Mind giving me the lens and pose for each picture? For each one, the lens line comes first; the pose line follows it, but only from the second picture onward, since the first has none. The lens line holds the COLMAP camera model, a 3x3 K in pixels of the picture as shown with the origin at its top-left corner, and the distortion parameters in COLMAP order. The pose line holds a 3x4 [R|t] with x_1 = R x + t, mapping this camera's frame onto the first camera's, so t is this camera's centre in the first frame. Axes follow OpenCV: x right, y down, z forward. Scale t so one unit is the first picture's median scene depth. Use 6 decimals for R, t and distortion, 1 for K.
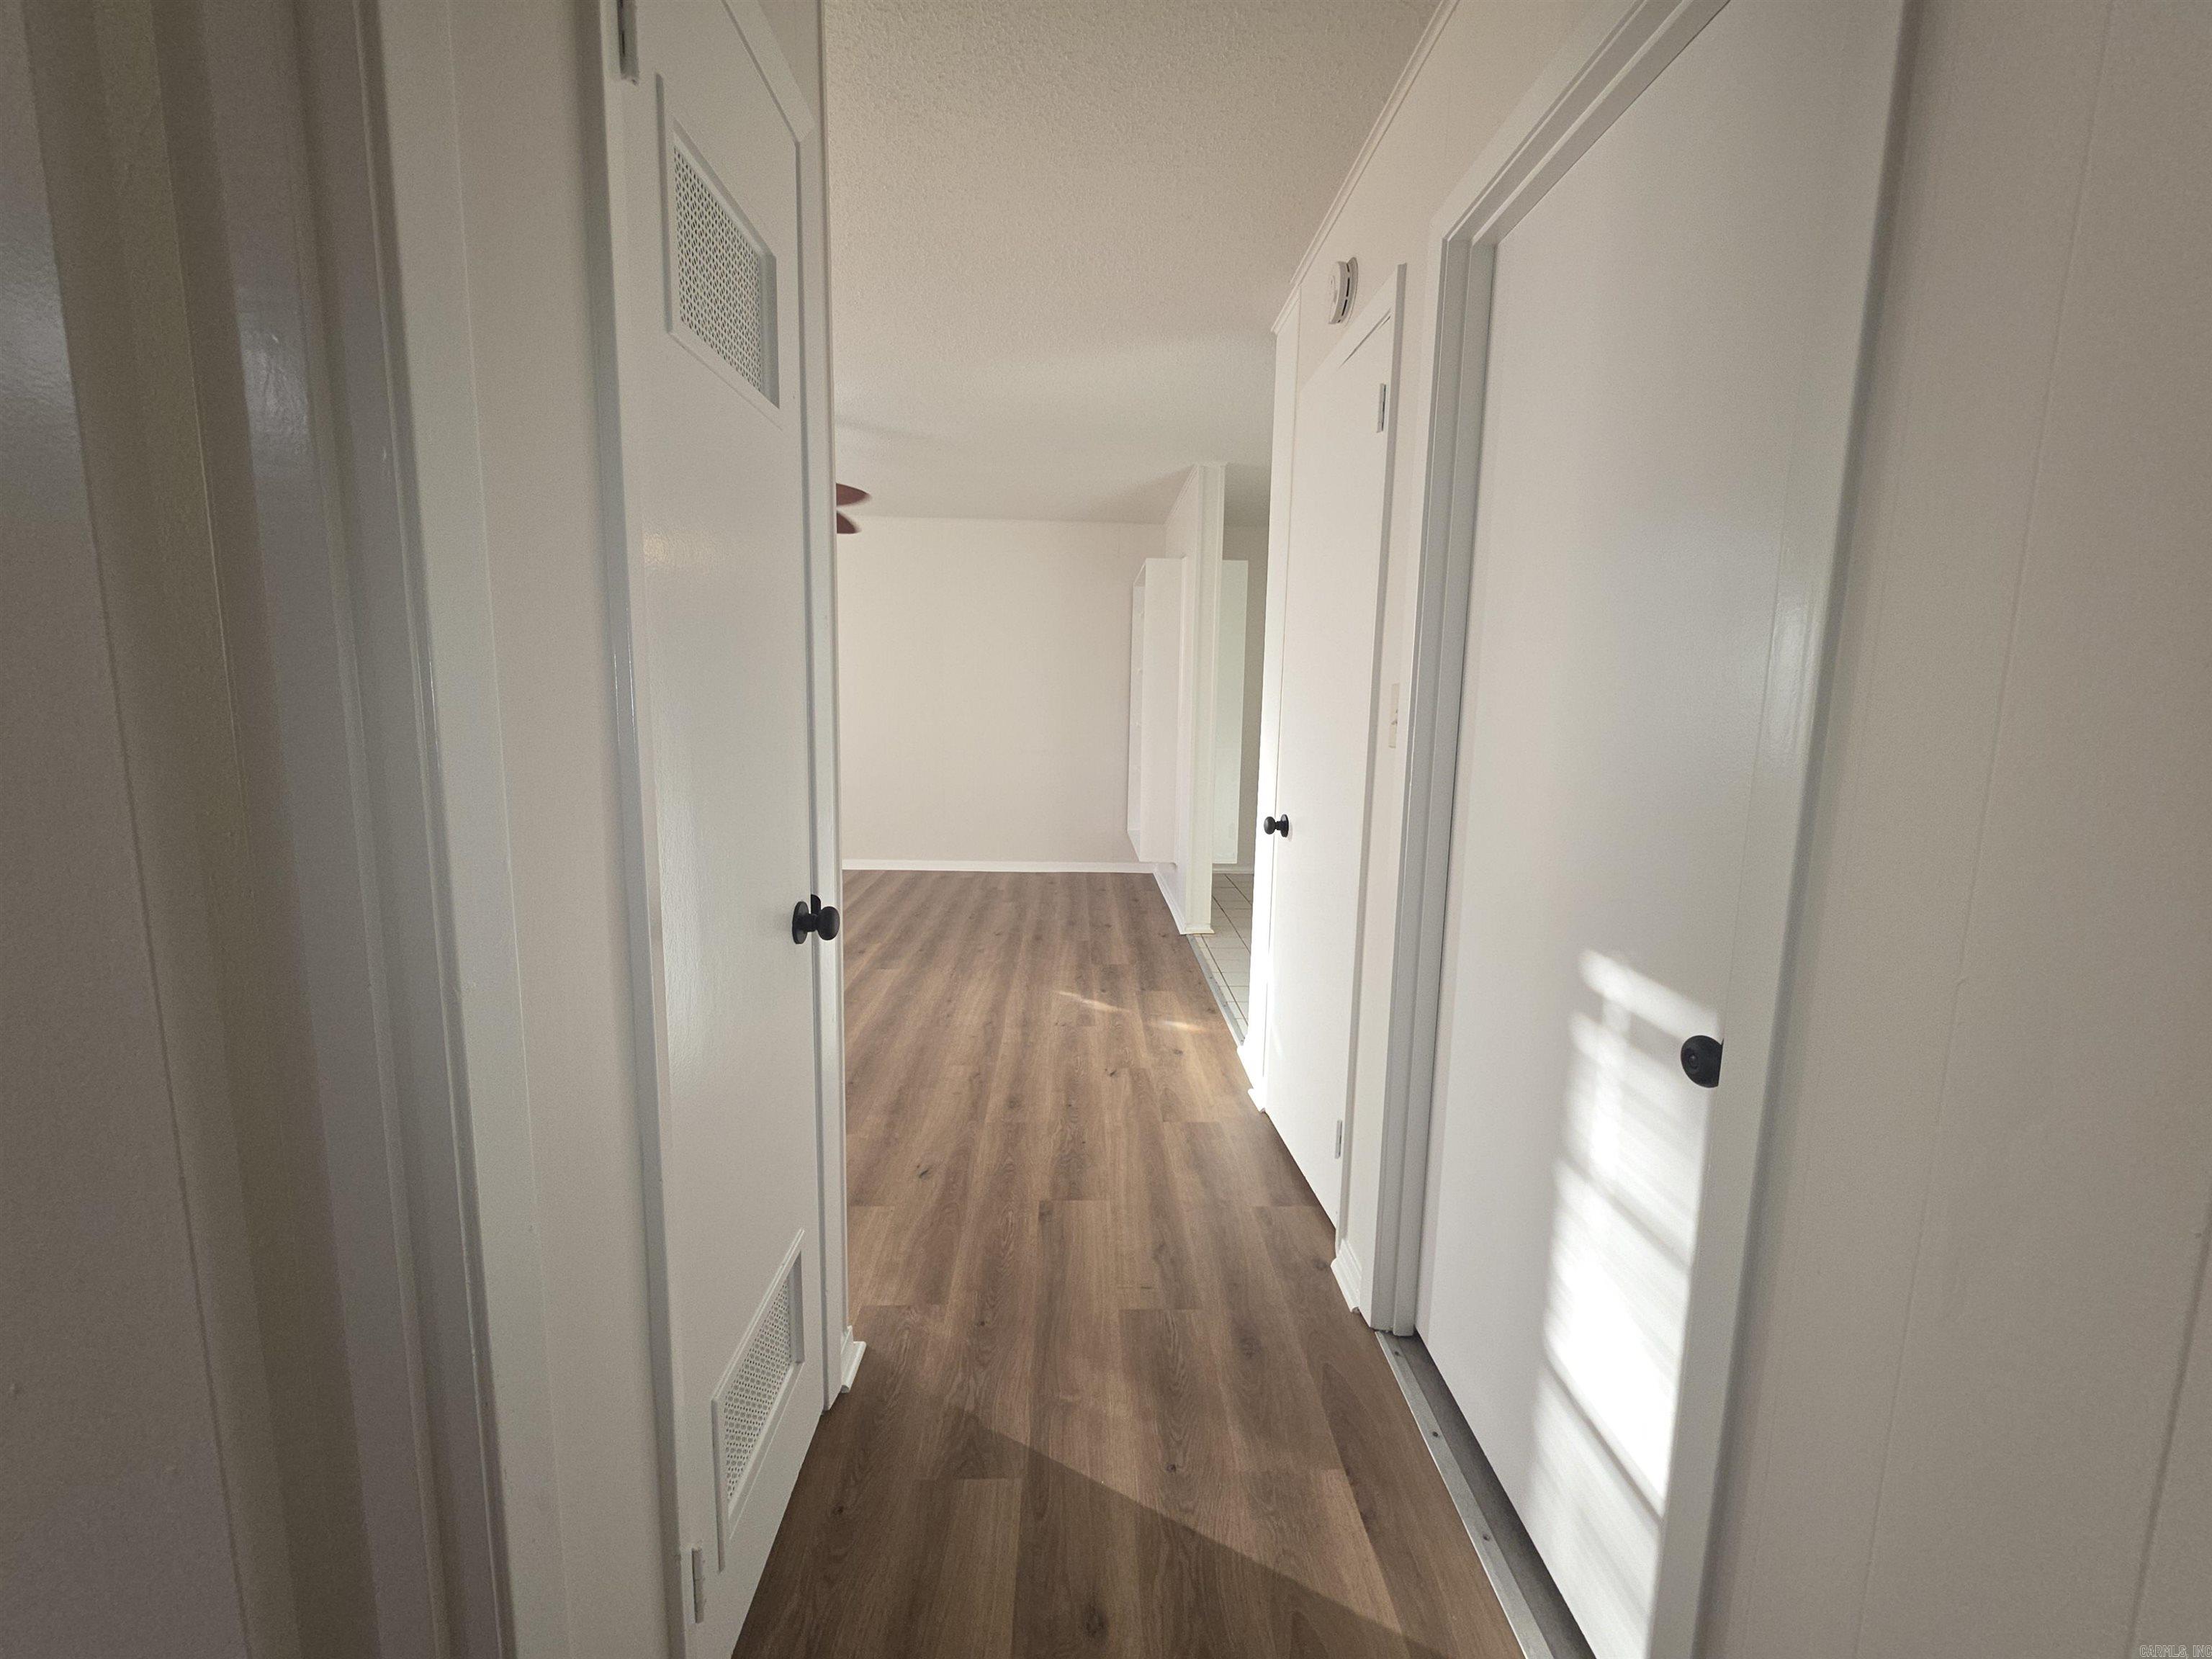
lens RADIAL K [[883.3, 0, 1111.2], [0, 883.3, 817.2], [0, 0, 1]] dist [0.000772, -0.000346]
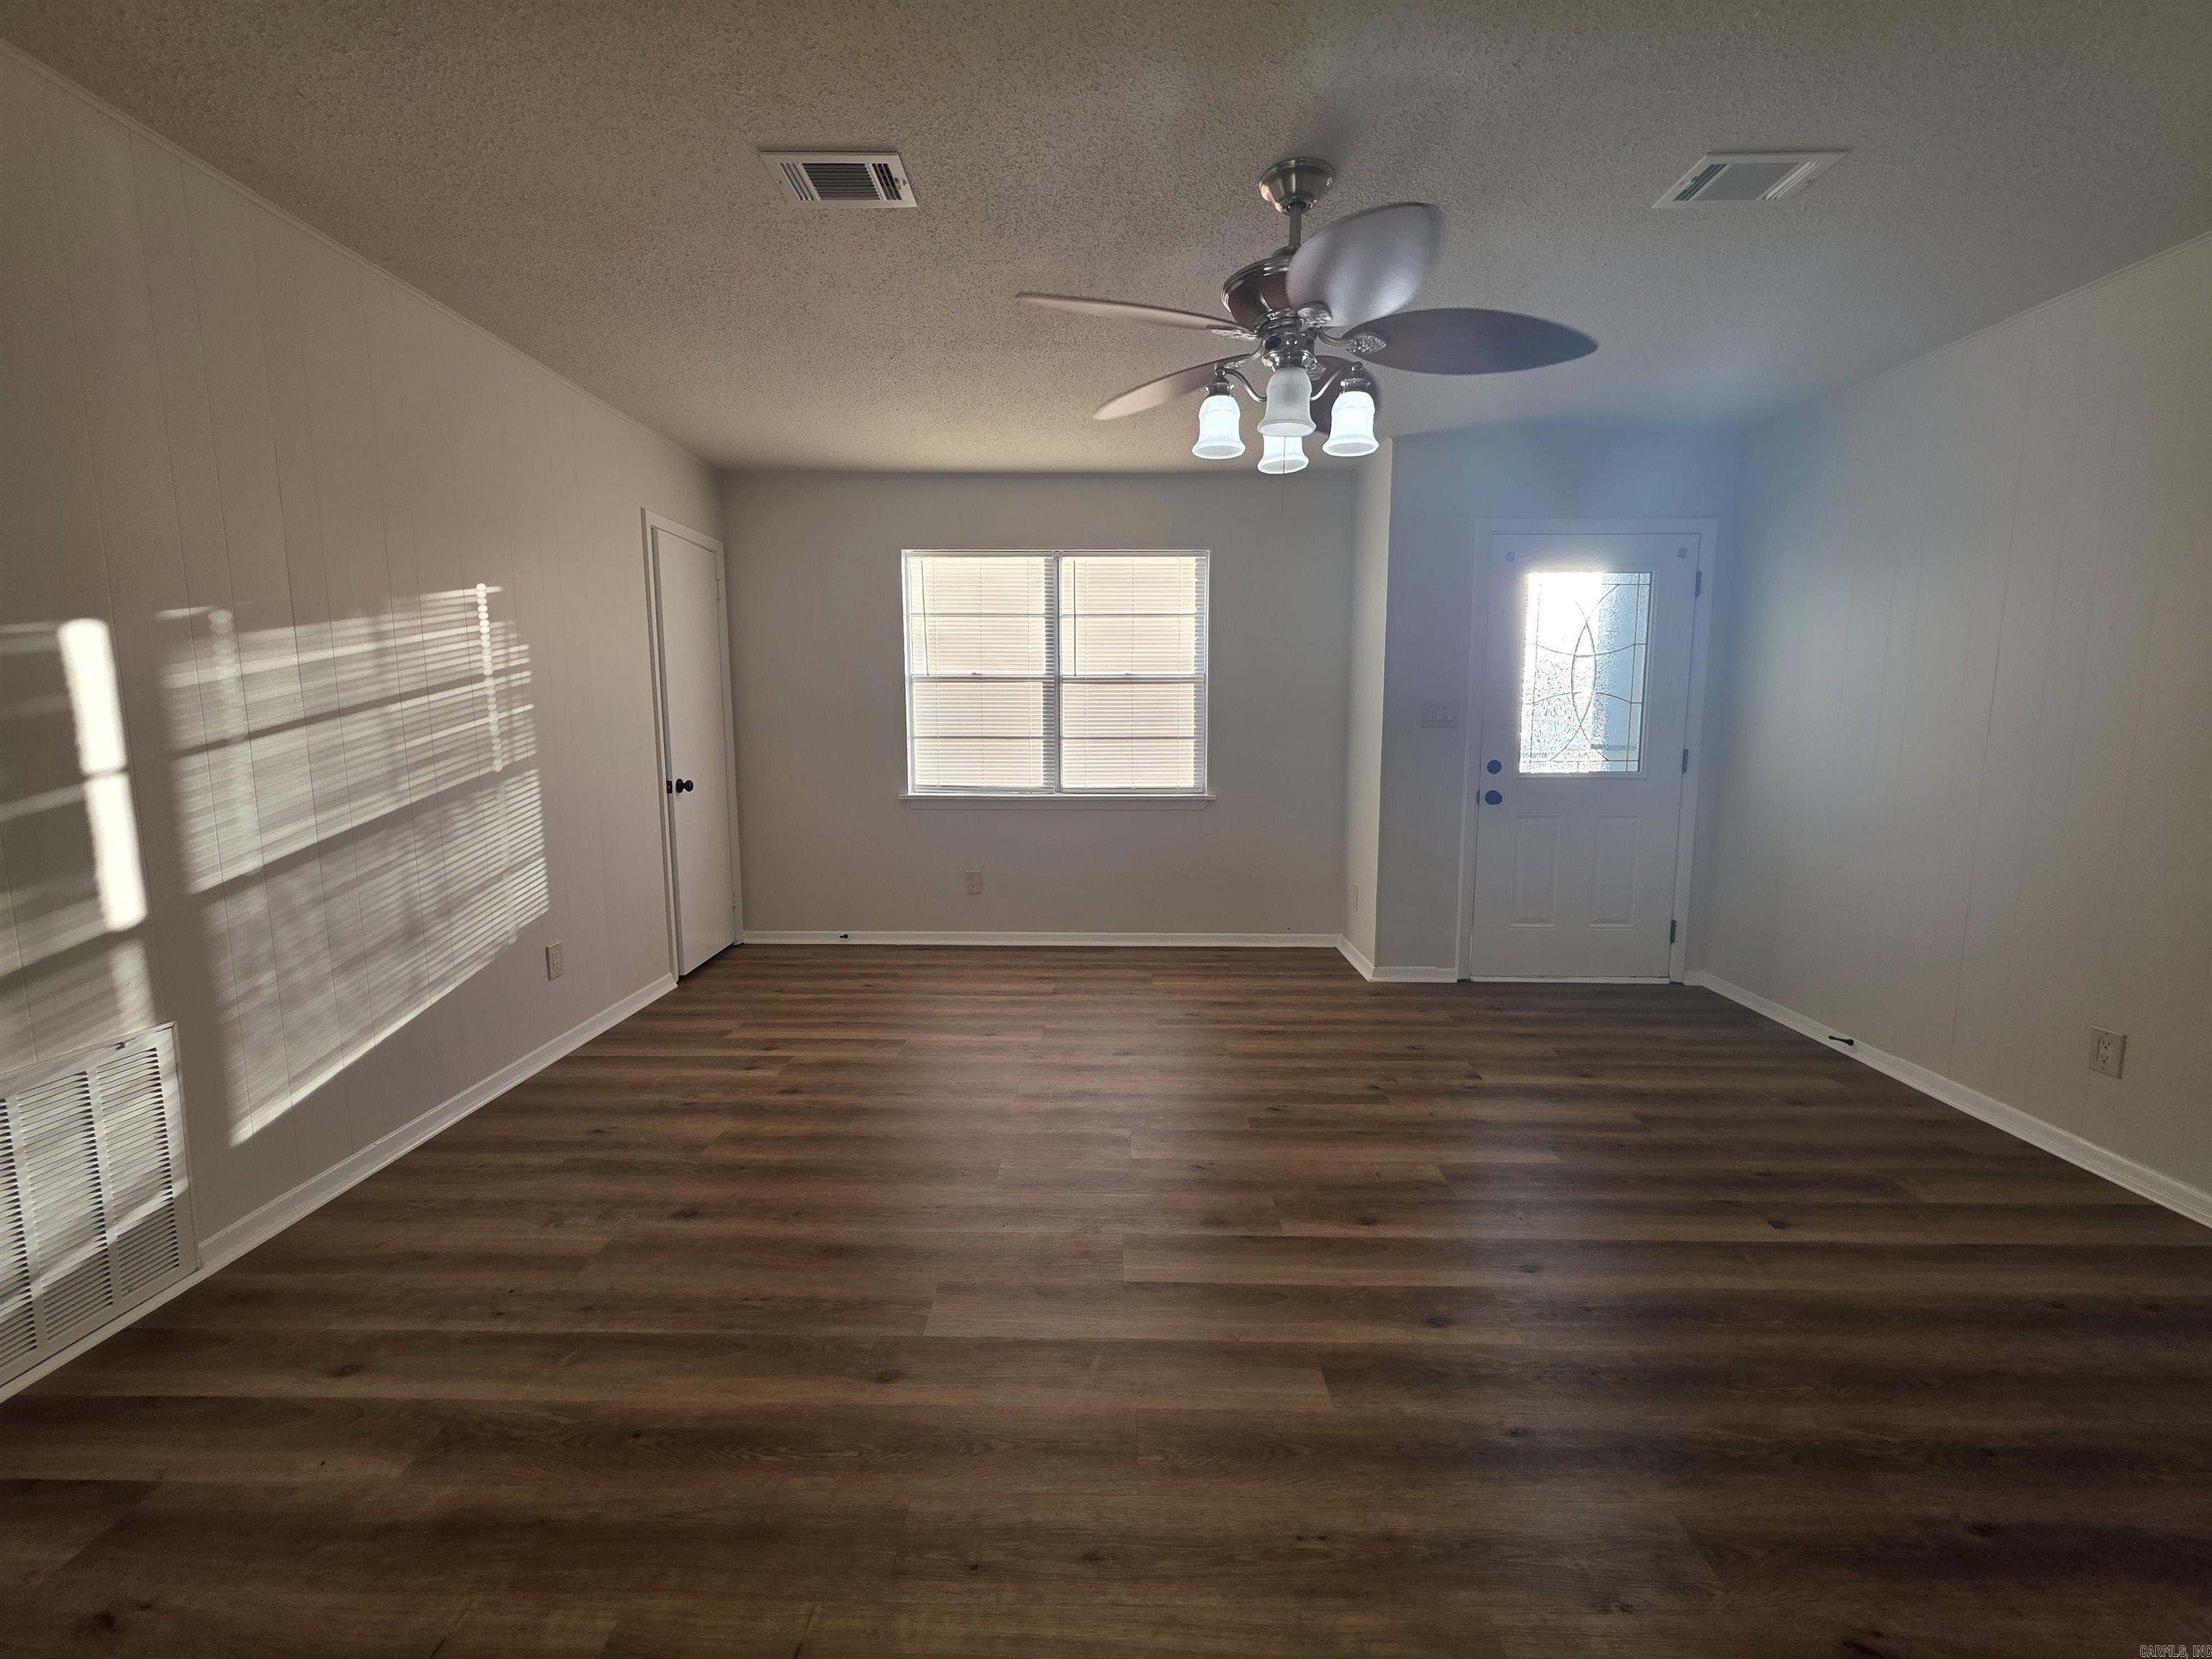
lens RADIAL K [[883.3, 0, 1110.9], [0, 883.3, 827.4], [0, 0, 1]] dist [0.000772, -0.000346]
pose [[-0.055588, 0.115615, -0.991737, 0.123575], [-0.140898, 0.982425, 0.122427, -0.114584], [0.988462, 0.146540, -0.038321, 0.873365]]
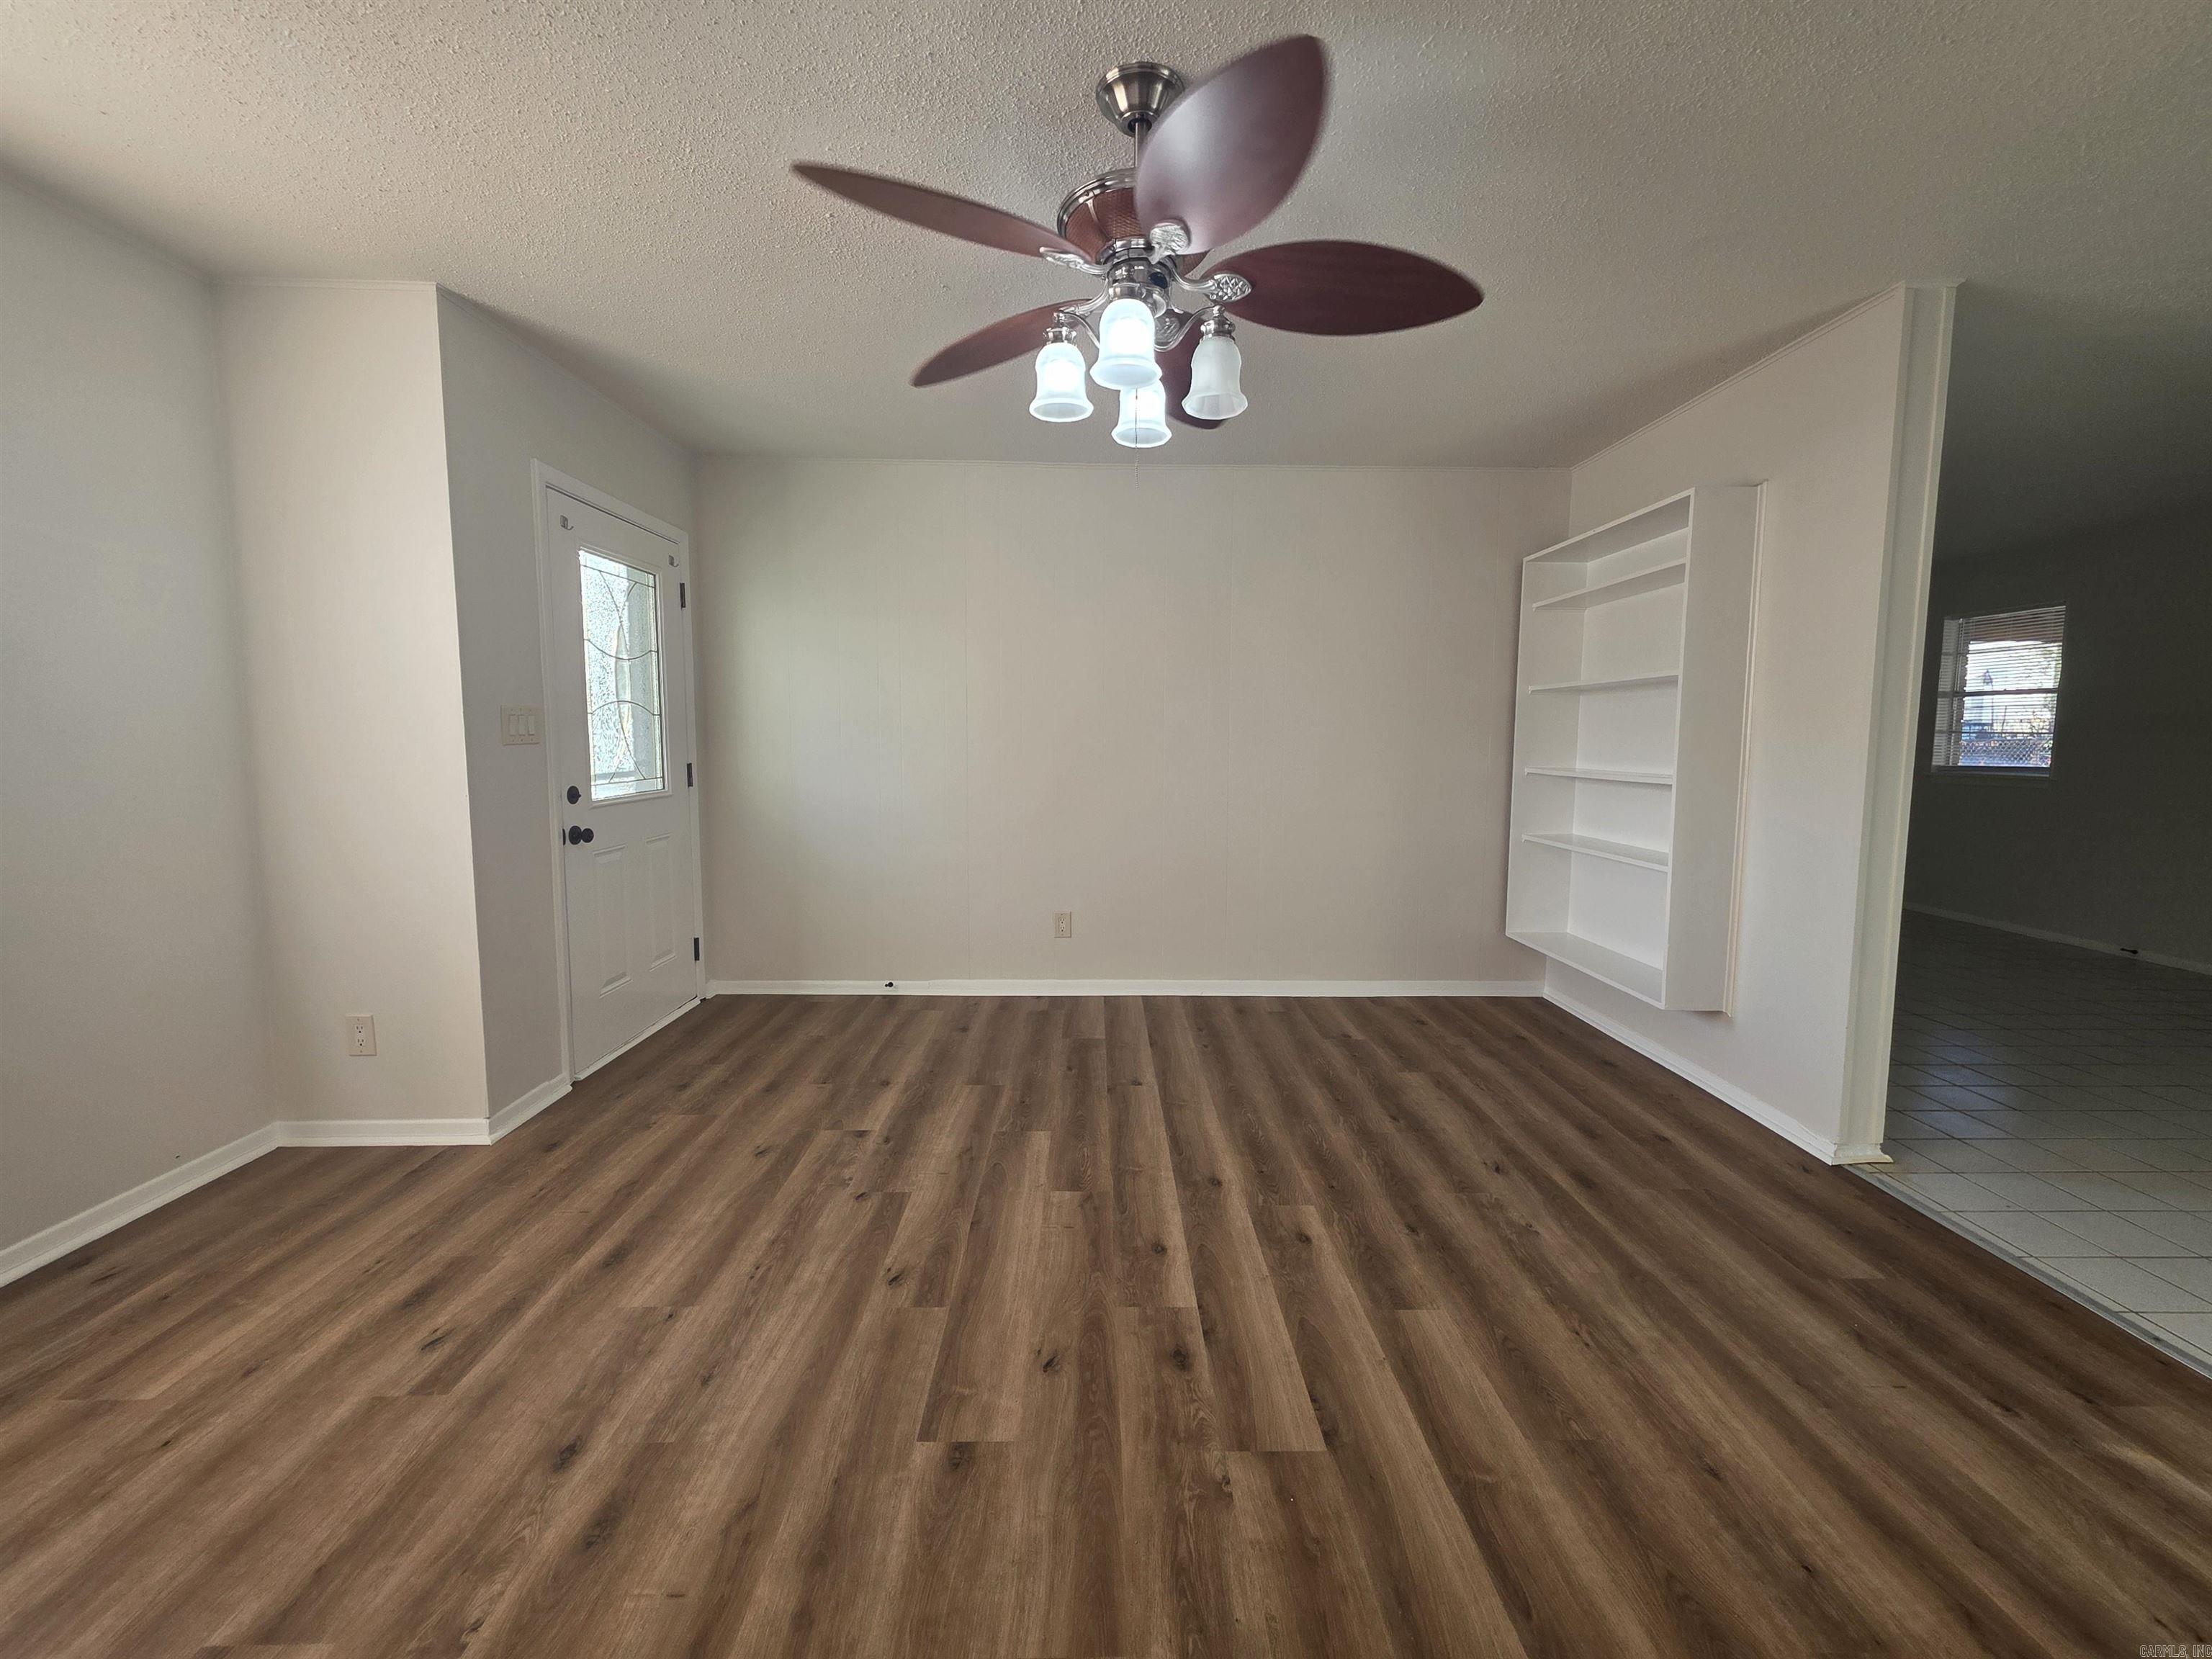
lens RADIAL K [[883.3, 0, 1113.4], [0, 883.3, 810.7], [0, 0, 1]] dist [0.000772, -0.000346]
pose [[0.999693, -0.007103, -0.023736, -0.397214], [0.005855, 0.998616, -0.052261, -0.066205], [0.024074, 0.052106, 0.998351, 0.513875]]
